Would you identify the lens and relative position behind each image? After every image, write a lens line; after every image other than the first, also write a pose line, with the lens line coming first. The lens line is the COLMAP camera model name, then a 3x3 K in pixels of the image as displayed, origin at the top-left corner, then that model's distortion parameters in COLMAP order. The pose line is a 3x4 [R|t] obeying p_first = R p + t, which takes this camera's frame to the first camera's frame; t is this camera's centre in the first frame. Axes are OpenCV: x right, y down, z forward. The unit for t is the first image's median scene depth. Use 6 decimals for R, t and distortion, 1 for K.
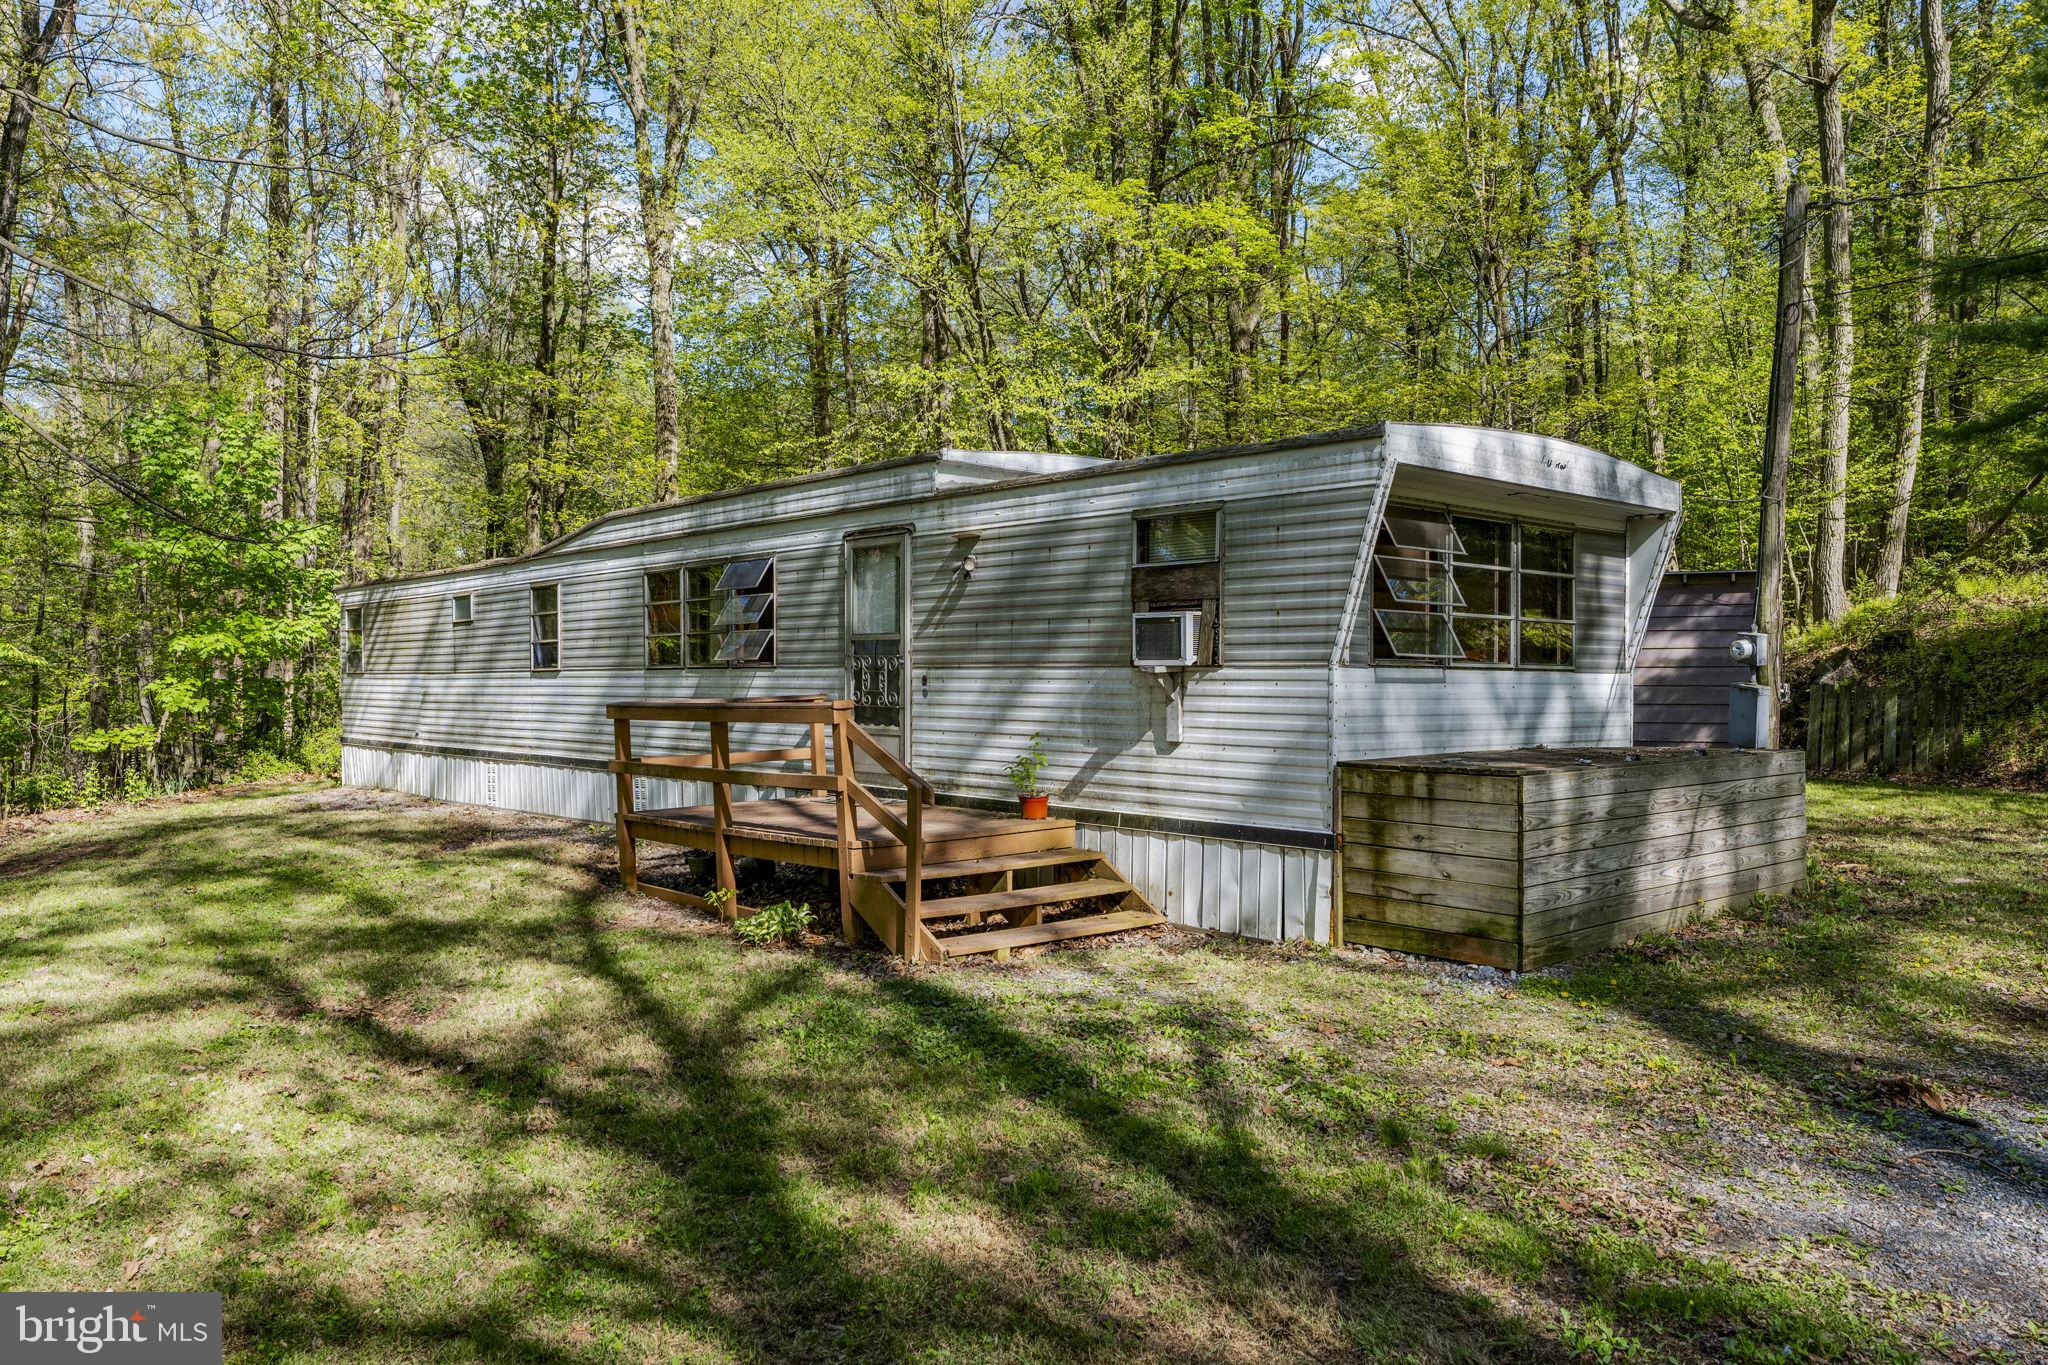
lens RADIAL K [[1426.6, 0, 1033.1], [0, 1426.6, 681.5], [0, 0, 1]] dist [0.009118, 0.003520]
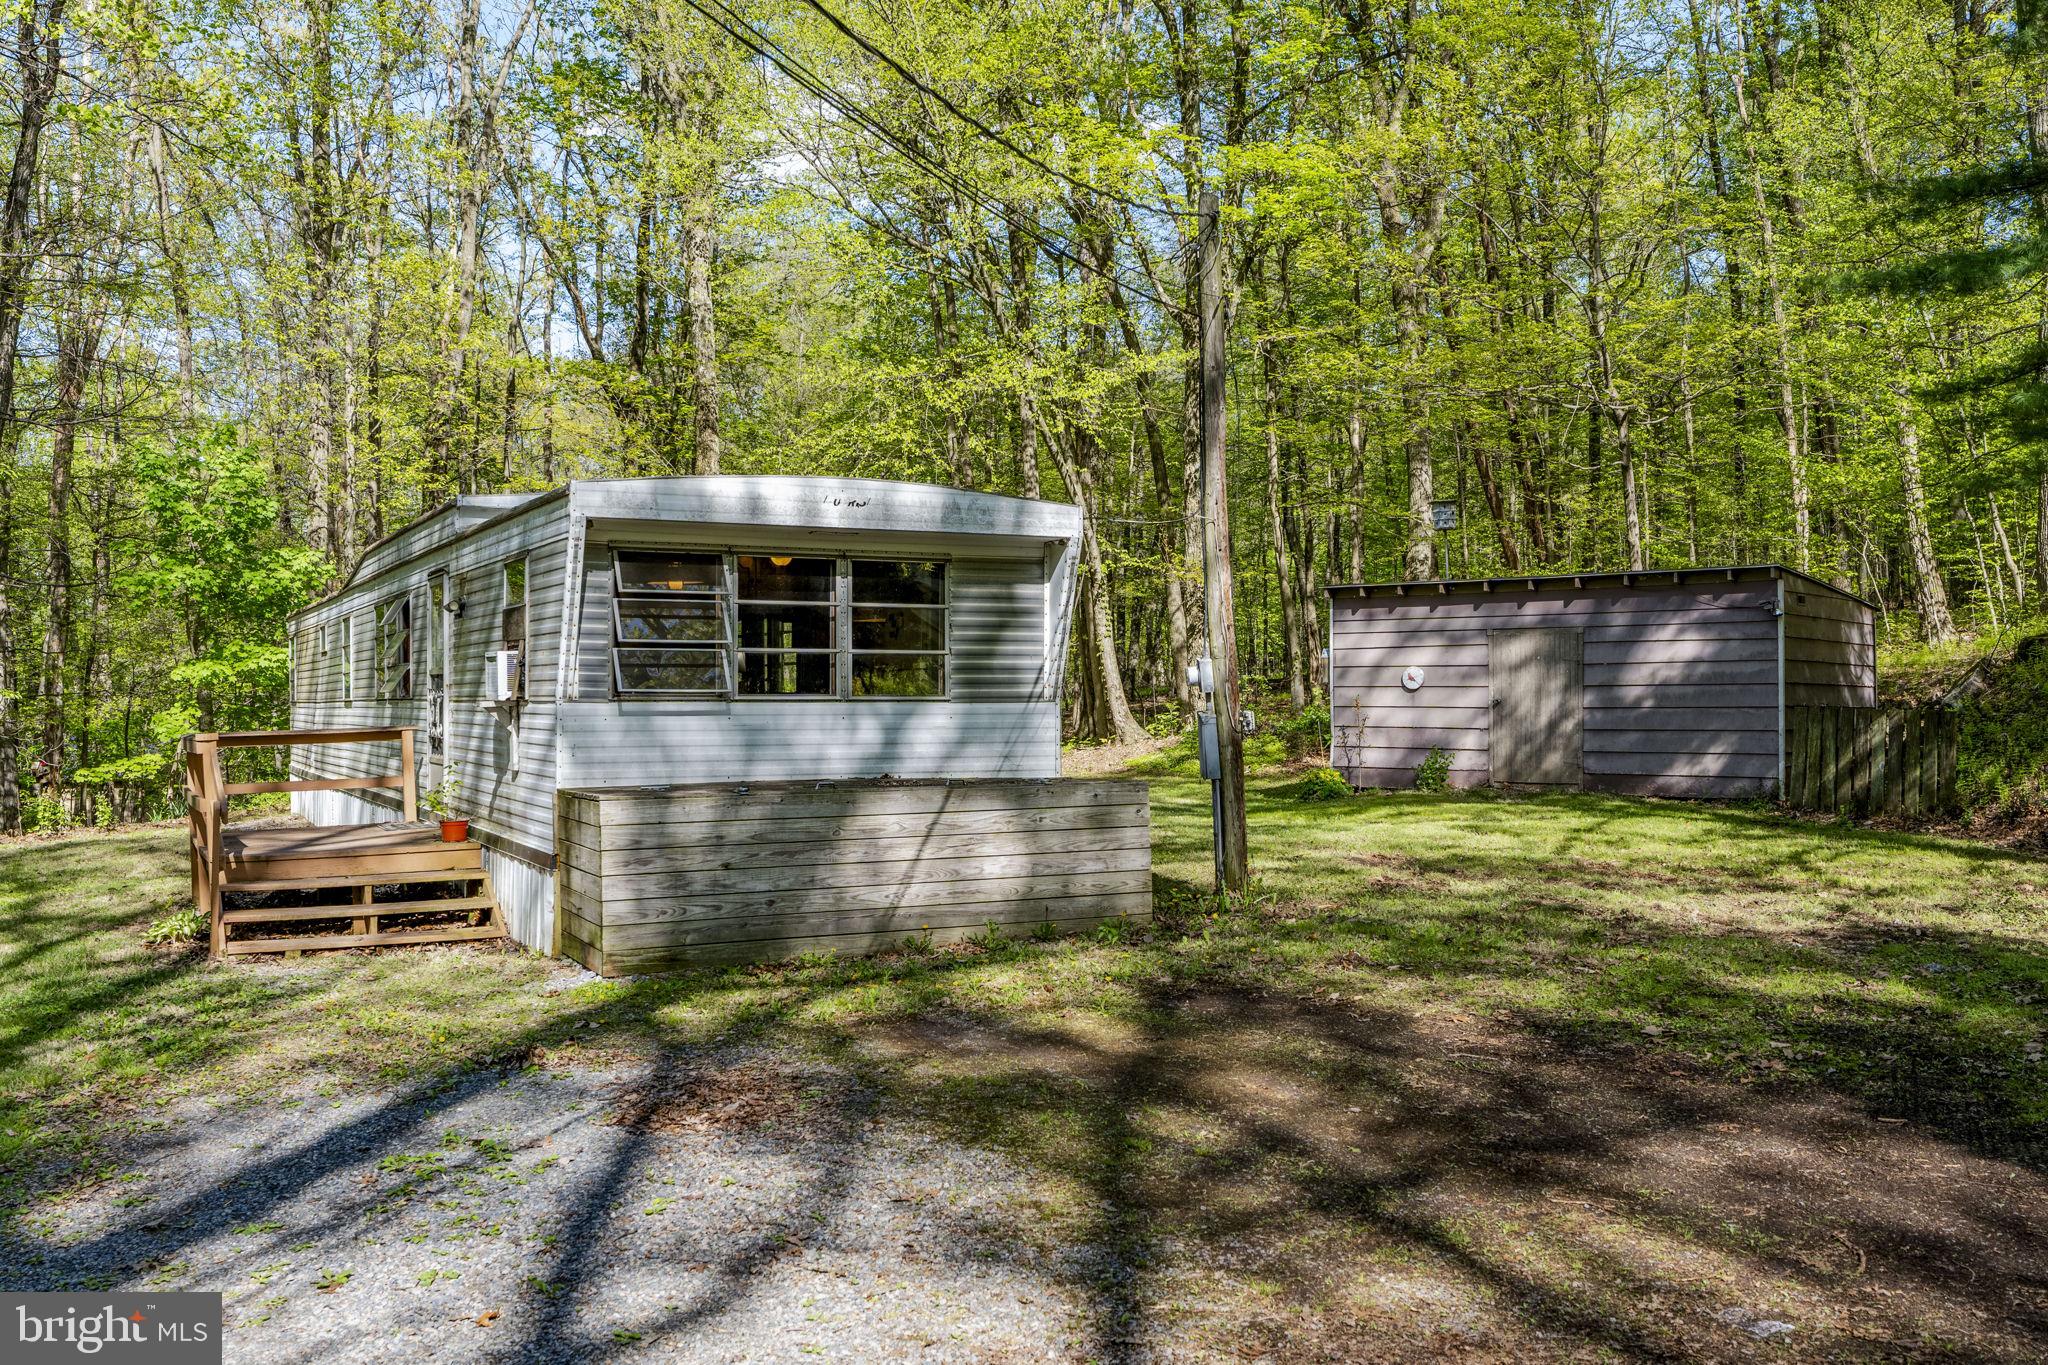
lens RADIAL K [[1753.7, 0, 1014.8], [0, 1753.7, 697.6], [0, 0, 1]] dist [0.014689, 0.004584]
pose [[0.968654, -0.007360, -0.248304, 0.770072], [0.007680, 0.999970, 0.000317, -0.010327], [0.248294, -0.002214, 0.968682, -0.191882]]
